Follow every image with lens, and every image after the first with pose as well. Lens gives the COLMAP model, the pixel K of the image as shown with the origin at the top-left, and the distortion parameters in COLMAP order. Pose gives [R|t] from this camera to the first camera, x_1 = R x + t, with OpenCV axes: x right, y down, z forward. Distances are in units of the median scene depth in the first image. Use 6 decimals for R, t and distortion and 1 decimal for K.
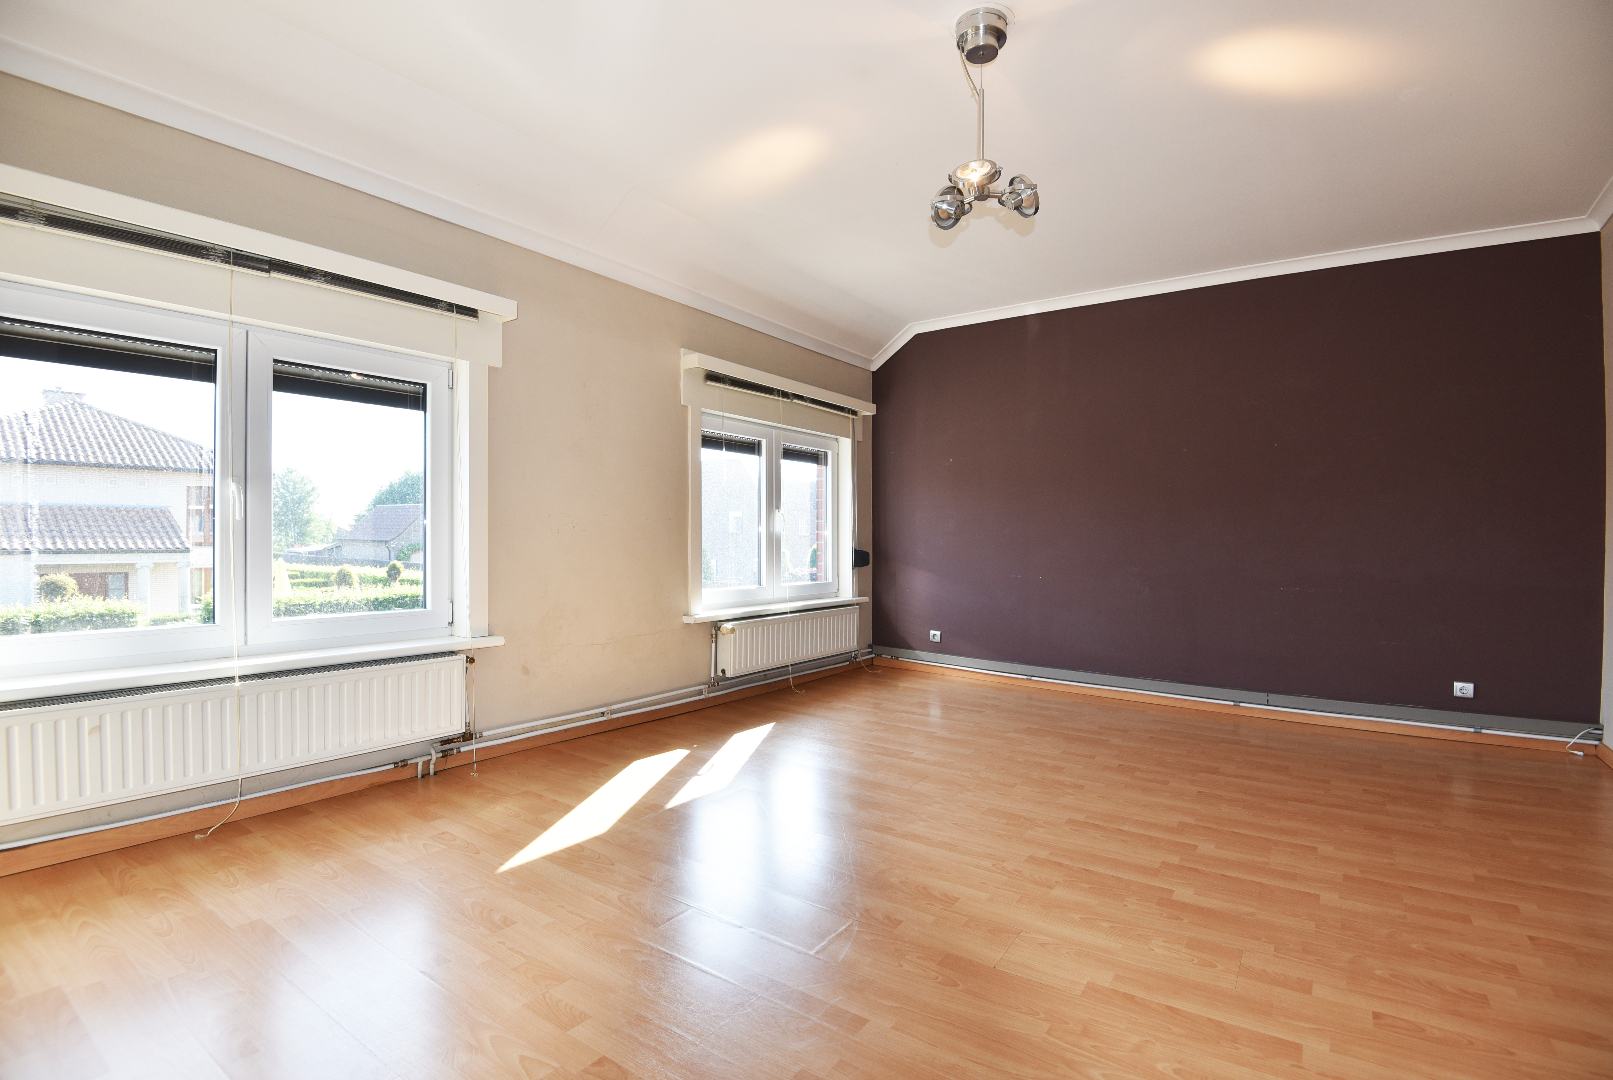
lens RADIAL K [[711.9, 0, 806.5], [0, 711.9, 540.0], [0, 0, 1]] dist [-0.025177, 0.000214]
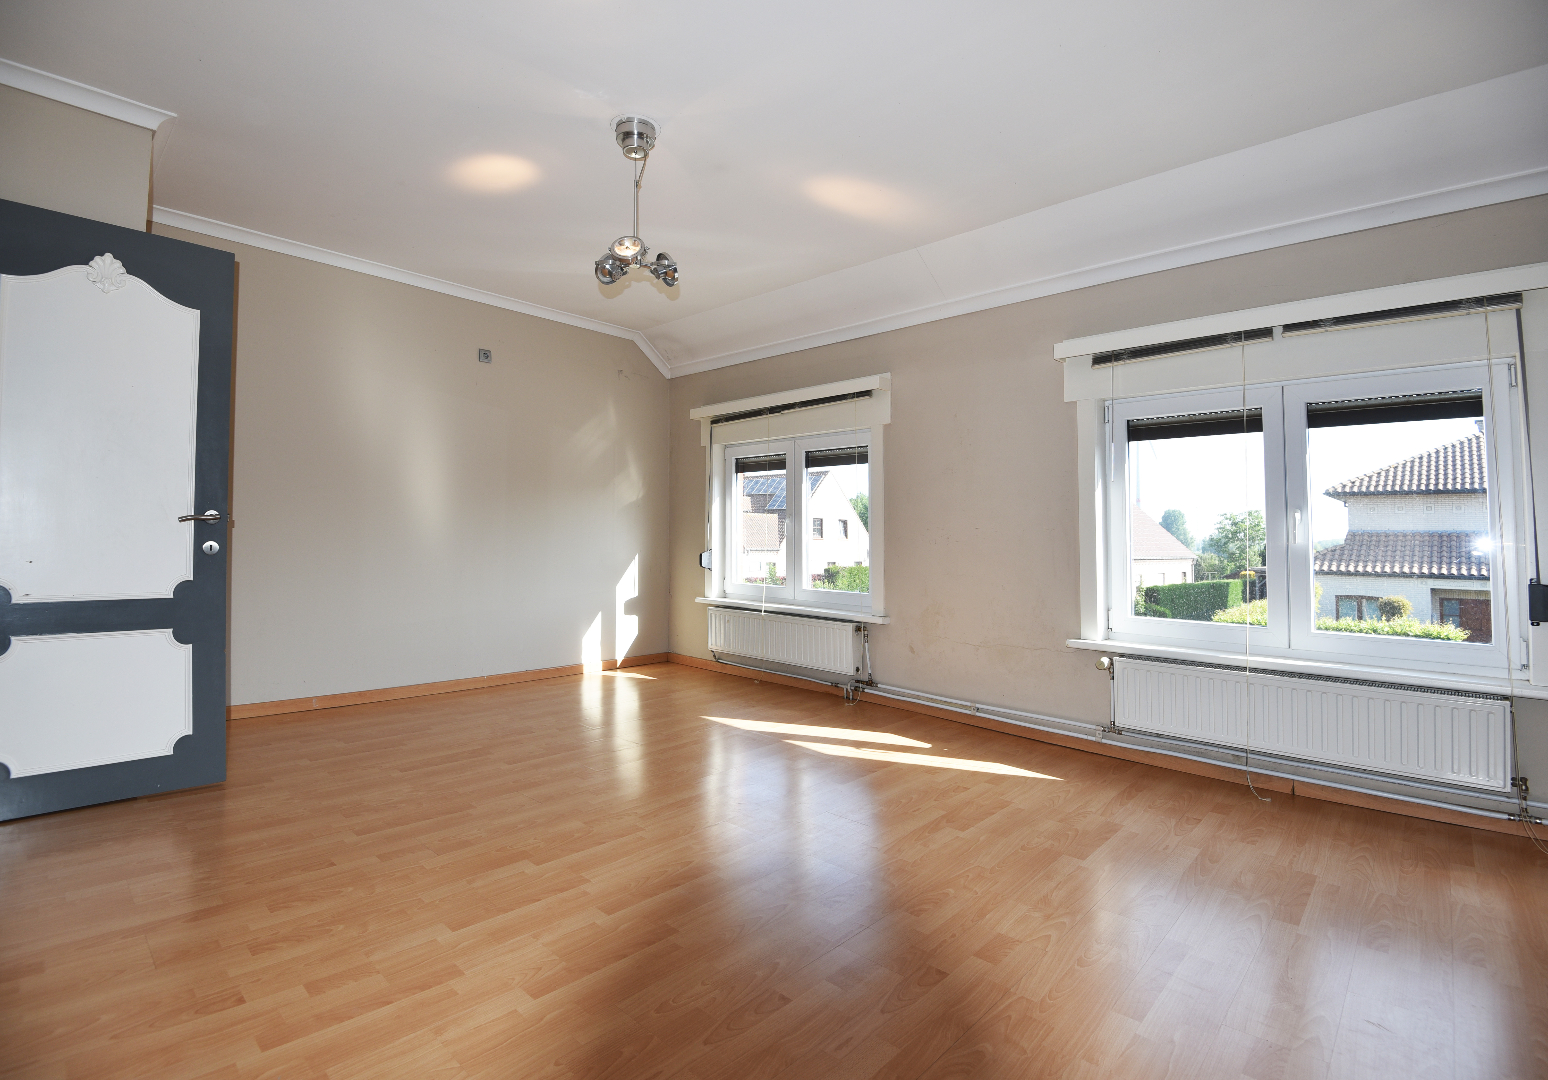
lens RADIAL K [[746.7, 0, 774.0], [0, 746.7, 540.0], [0, 0, 1]] dist [-0.001241, -0.000265]
pose [[-0.126141, -0.014368, -0.991908, 1.156247], [-0.027511, 0.999561, -0.010980, 0.007377], [0.991631, 0.025904, -0.126481, 1.071672]]
